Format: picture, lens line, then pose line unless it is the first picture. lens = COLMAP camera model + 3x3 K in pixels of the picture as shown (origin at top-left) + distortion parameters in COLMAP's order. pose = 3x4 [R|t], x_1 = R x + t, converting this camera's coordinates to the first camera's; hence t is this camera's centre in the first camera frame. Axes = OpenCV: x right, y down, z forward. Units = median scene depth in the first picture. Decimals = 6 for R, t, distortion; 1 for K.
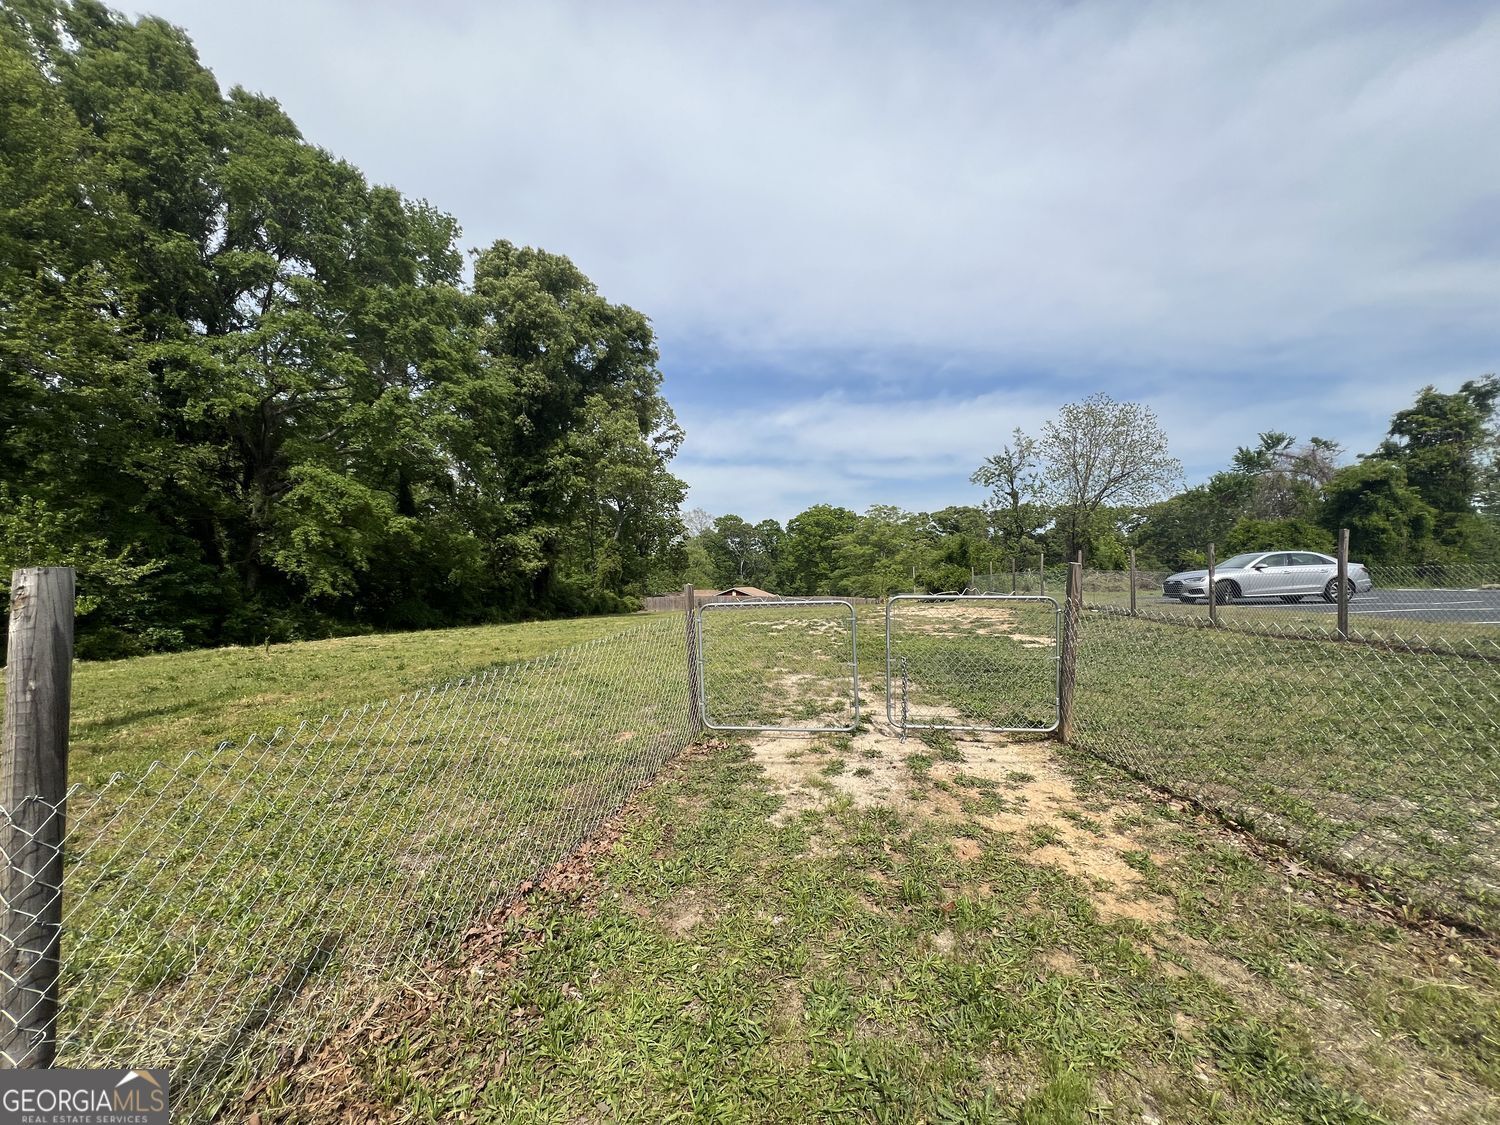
lens RADIAL K [[603.3, 0, 747.9], [0, 603.3, 559.0], [0, 0, 1]] dist [-0.003467, 0.001170]
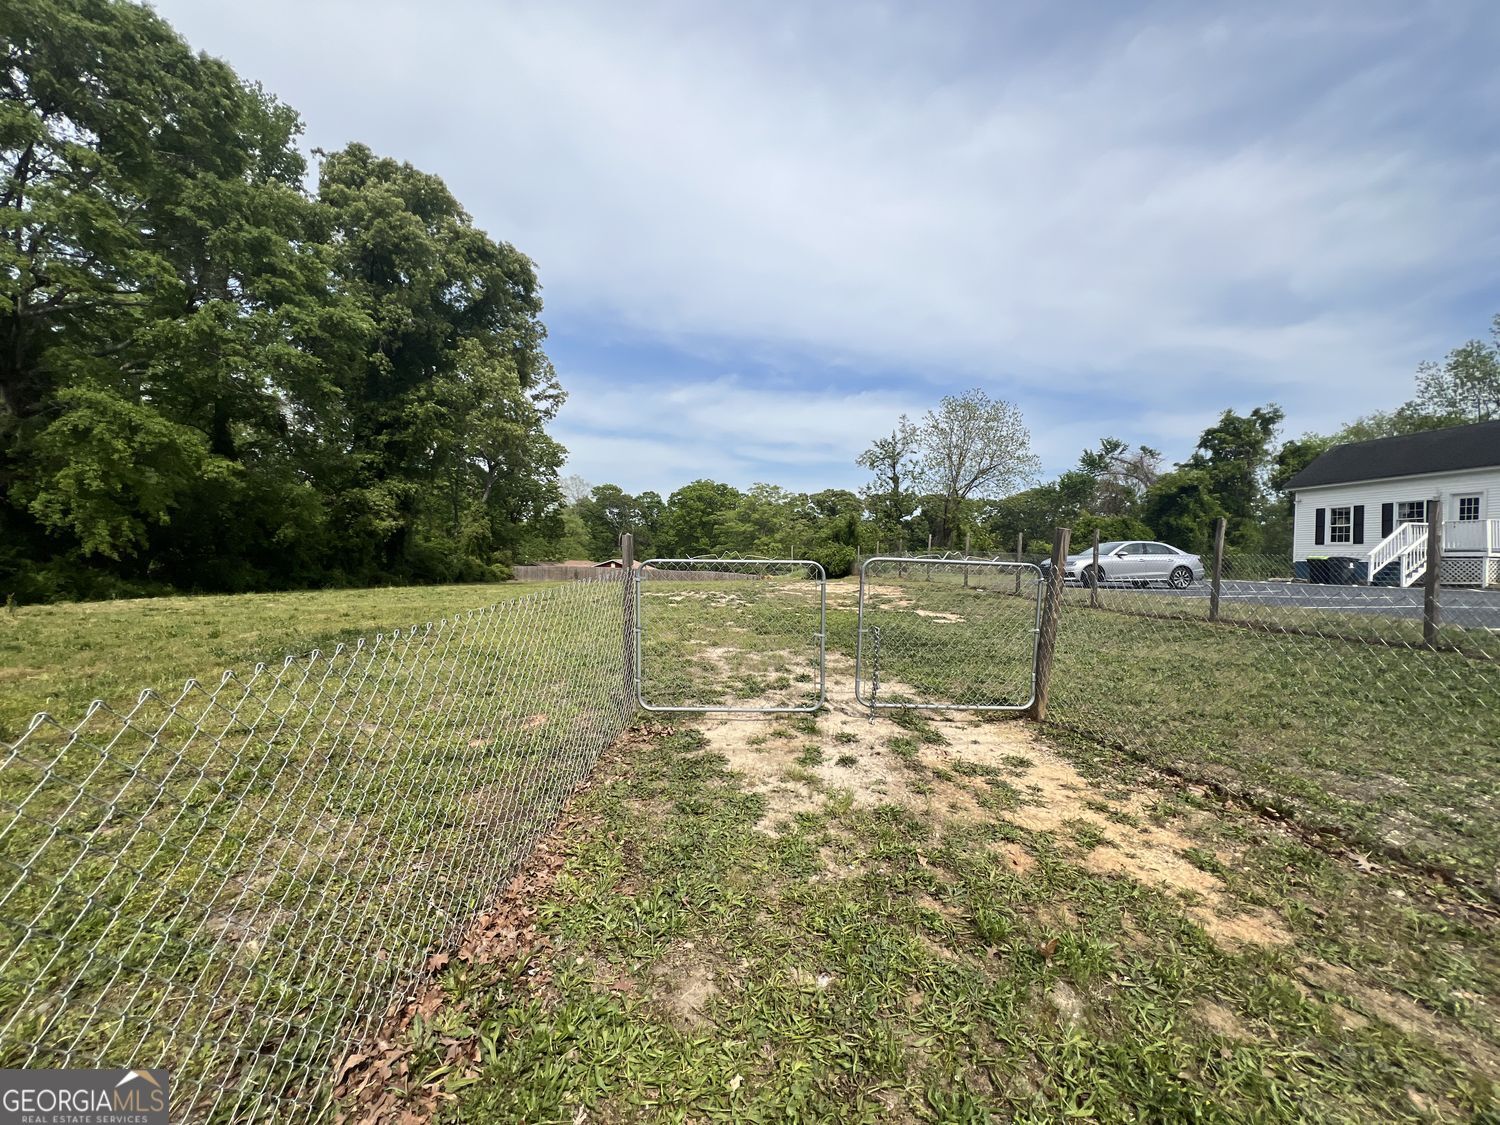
lens RADIAL K [[605.4, 0, 746.9], [0, 605.4, 554.0], [0, 0, 1]] dist [-0.003768, 0.001599]
pose [[0.979055, 0.039214, 0.199785, -0.013329], [-0.045613, 0.998580, 0.027526, 0.004981], [-0.198421, -0.036063, 0.979453, 0.021862]]
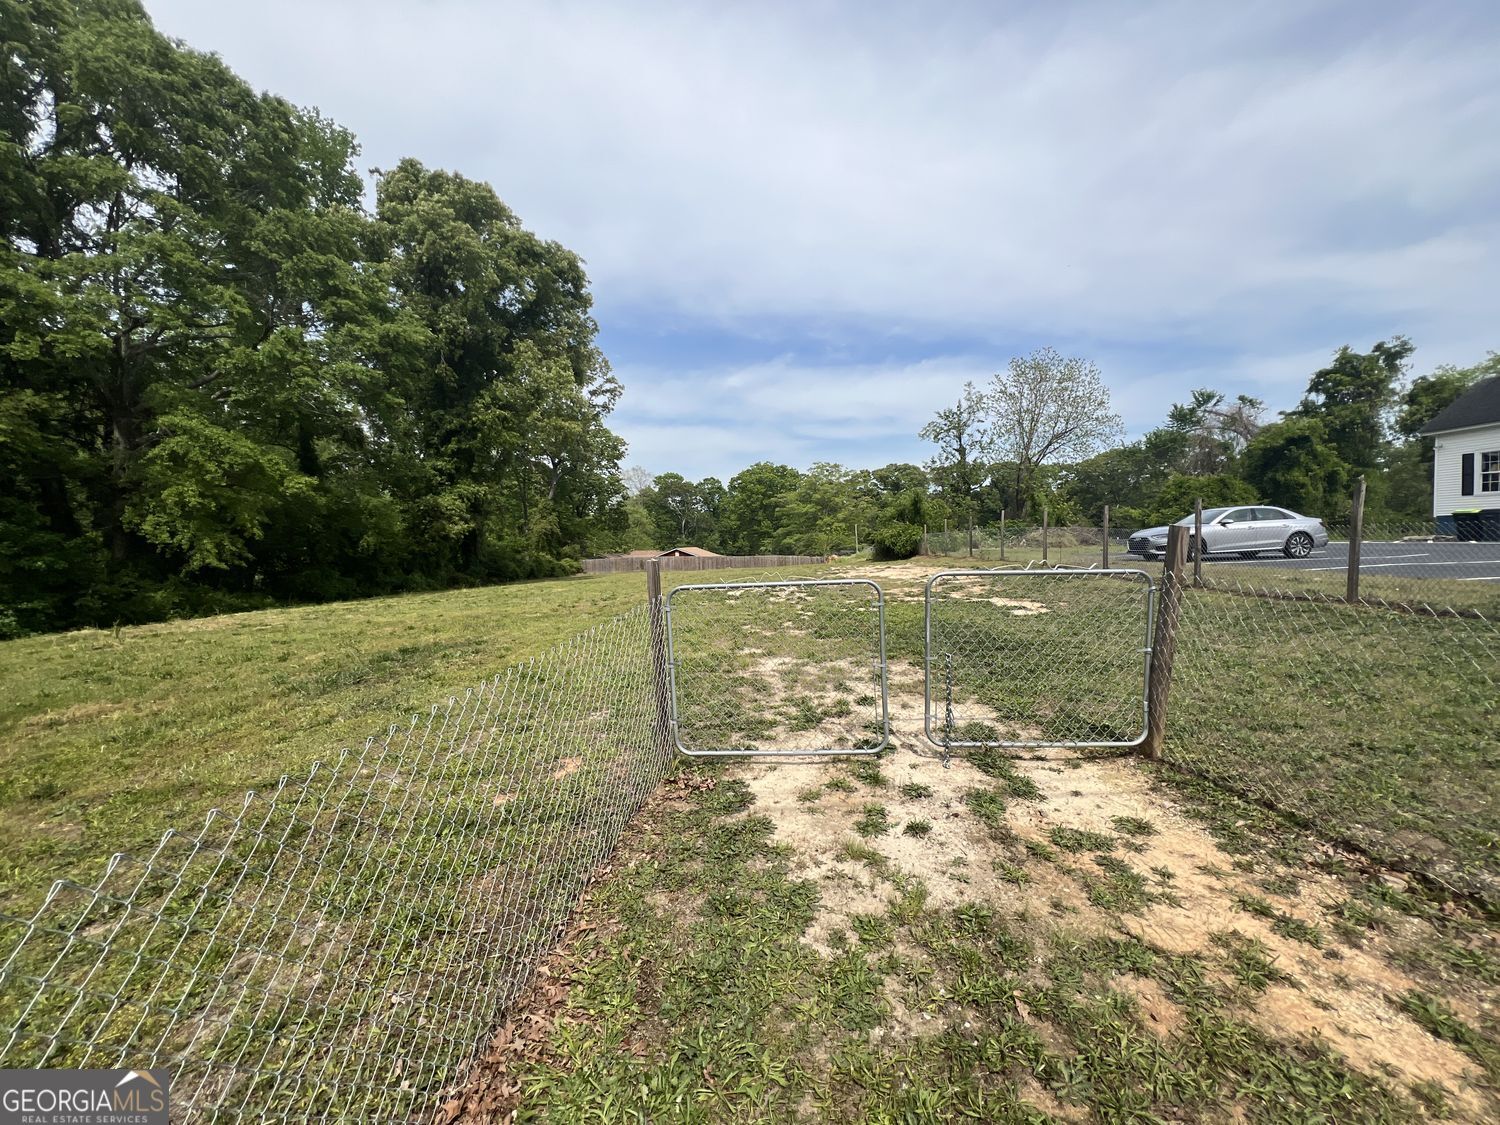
lens RADIAL K [[605.4, 0, 746.4], [0, 605.4, 553.2], [0, 0, 1]] dist [-0.003768, 0.001599]
pose [[0.995394, -0.015530, 0.094600, -0.007167], [0.009980, 0.998216, 0.058860, -0.000928], [-0.095345, -0.057645, 0.993774, 0.035591]]
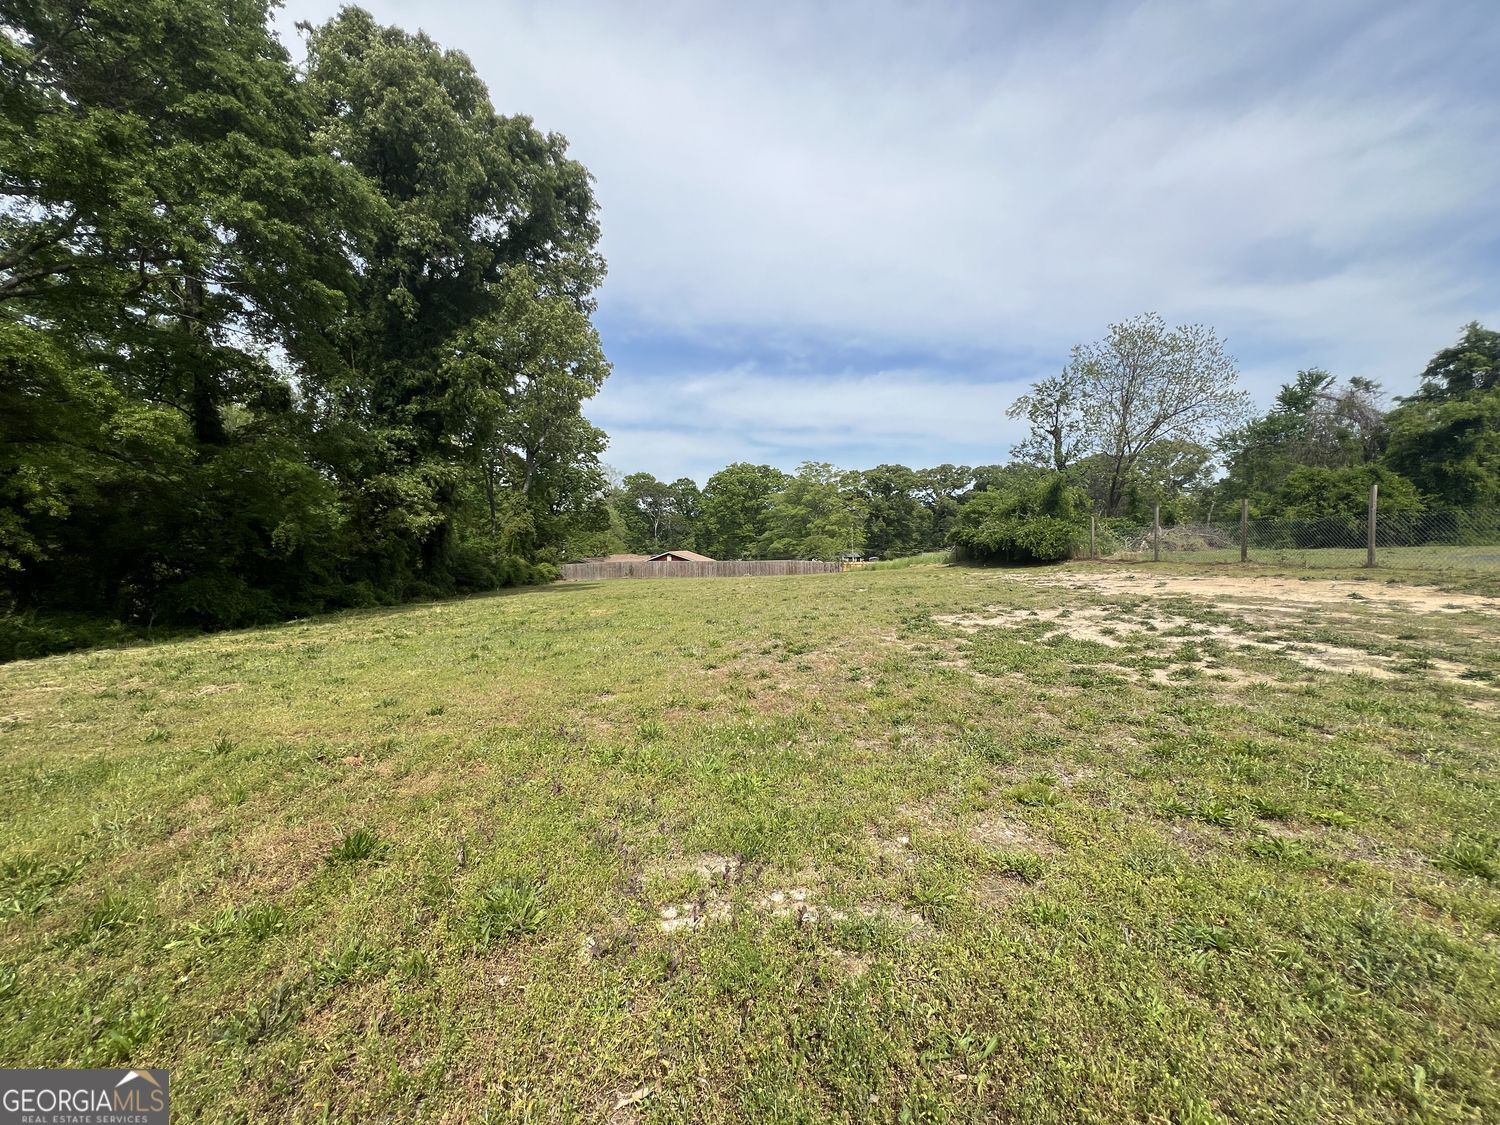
lens RADIAL K [[605.4, 0, 747.7], [0, 605.4, 556.2], [0, 0, 1]] dist [-0.003768, 0.001599]
pose [[0.985857, -0.010868, 0.167234, -0.106798], [0.001667, 0.998481, 0.055063, 0.013648], [-0.167579, -0.054006, 0.984378, 0.257818]]
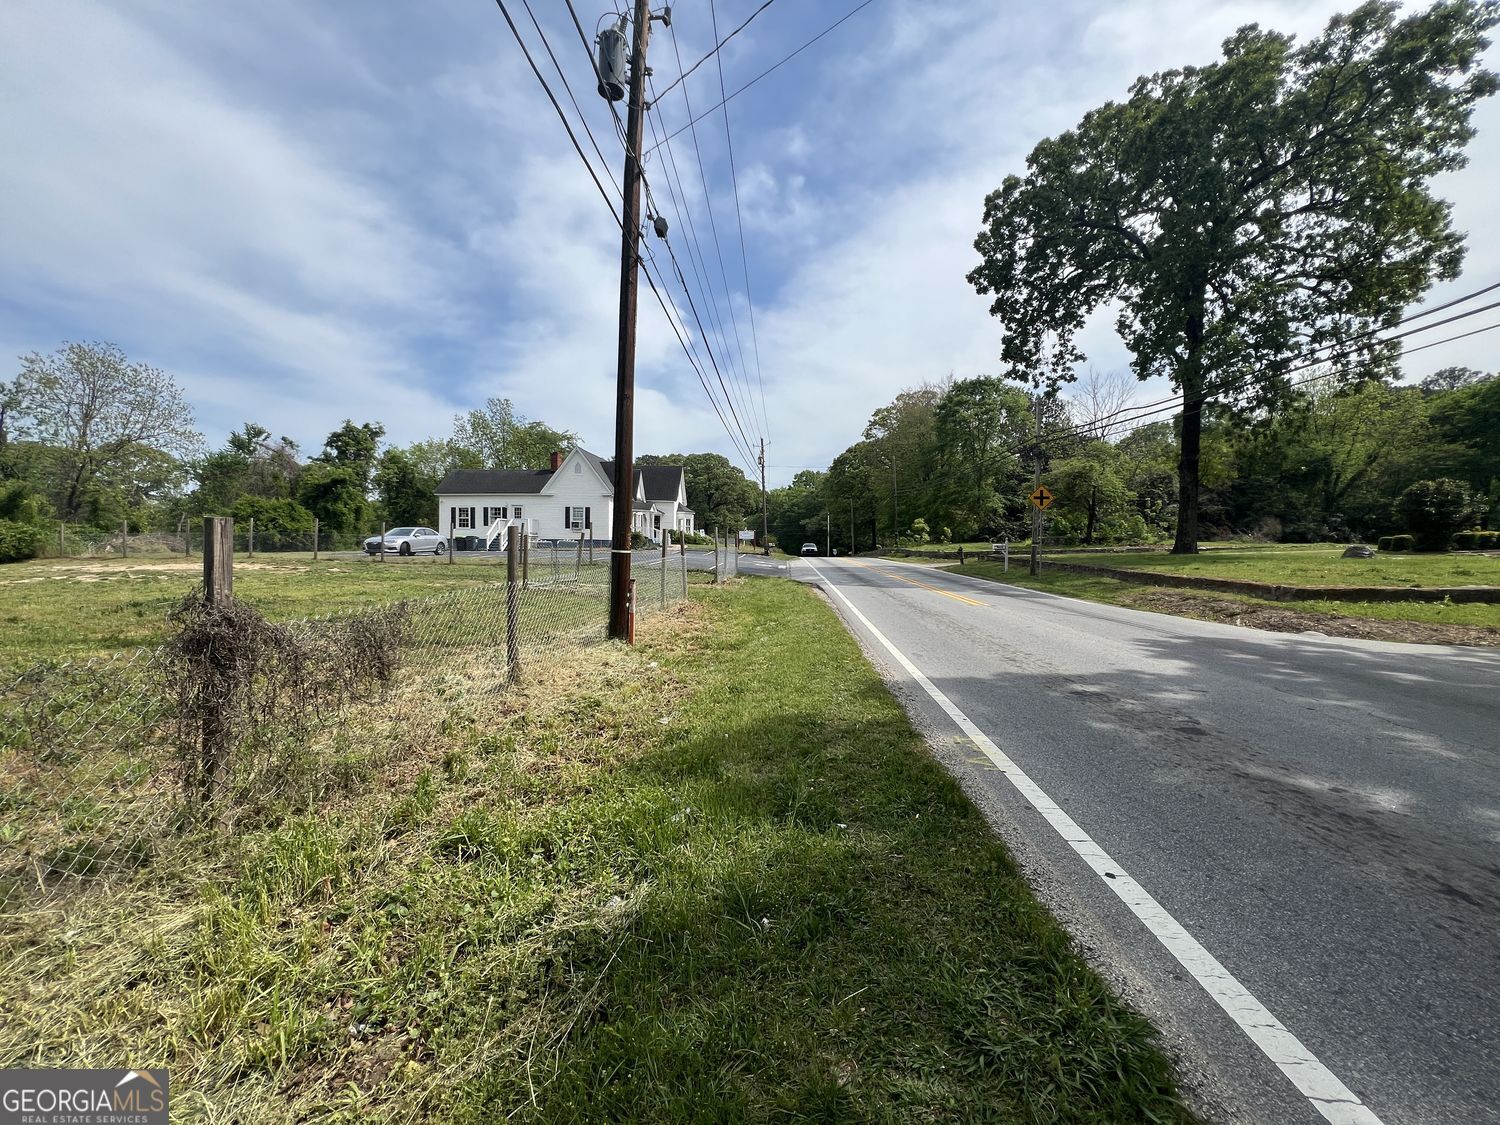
lens RADIAL K [[603.3, 0, 746.8], [0, 603.3, 557.7], [0, 0, 1]] dist [-0.003467, 0.001170]
pose [[-0.002387, -0.000618, 0.999997, -0.363584], [-0.043317, 0.999061, 0.000514, 0.013798], [-0.999059, -0.043316, -0.002411, -0.001085]]
